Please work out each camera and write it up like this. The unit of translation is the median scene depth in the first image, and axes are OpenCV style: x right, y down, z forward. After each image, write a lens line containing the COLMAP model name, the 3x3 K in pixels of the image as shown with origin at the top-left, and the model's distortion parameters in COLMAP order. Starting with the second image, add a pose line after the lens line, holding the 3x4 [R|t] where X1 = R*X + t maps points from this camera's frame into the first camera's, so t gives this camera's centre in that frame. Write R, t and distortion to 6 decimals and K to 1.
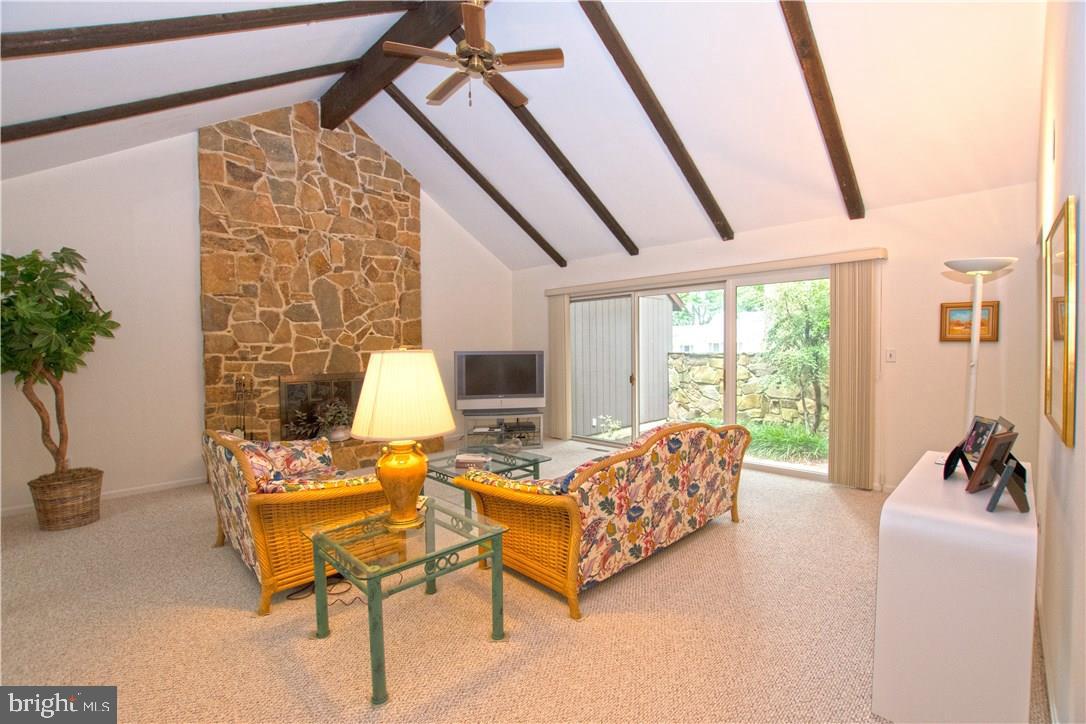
lens RADIAL K [[483.4, 0, 543.7], [0, 483.4, 363.9], [0, 0, 1]] dist [-0.021961, 0.003581]
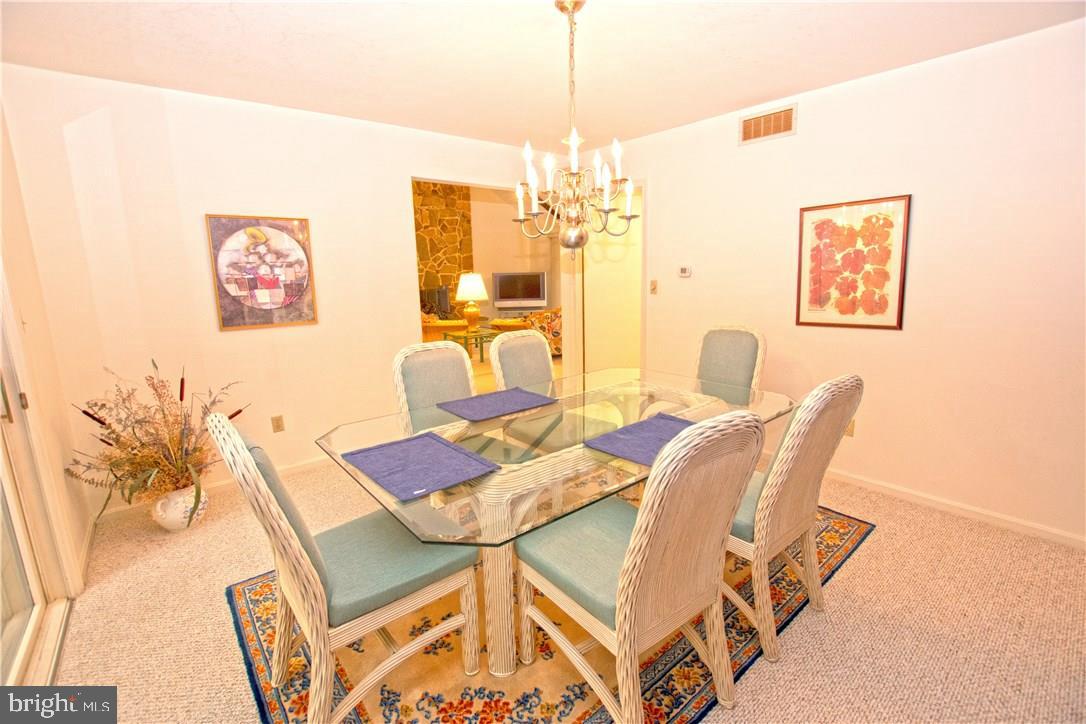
lens RADIAL K [[483.4, 0, 544.6], [0, 483.4, 360.0], [0, 0, 1]] dist [-0.021961, 0.003581]
pose [[0.995654, 0.006516, -0.092904, 0.180534], [0.007803, 0.988206, 0.152933, 0.019649], [0.092805, -0.152993, 0.983860, -0.800647]]
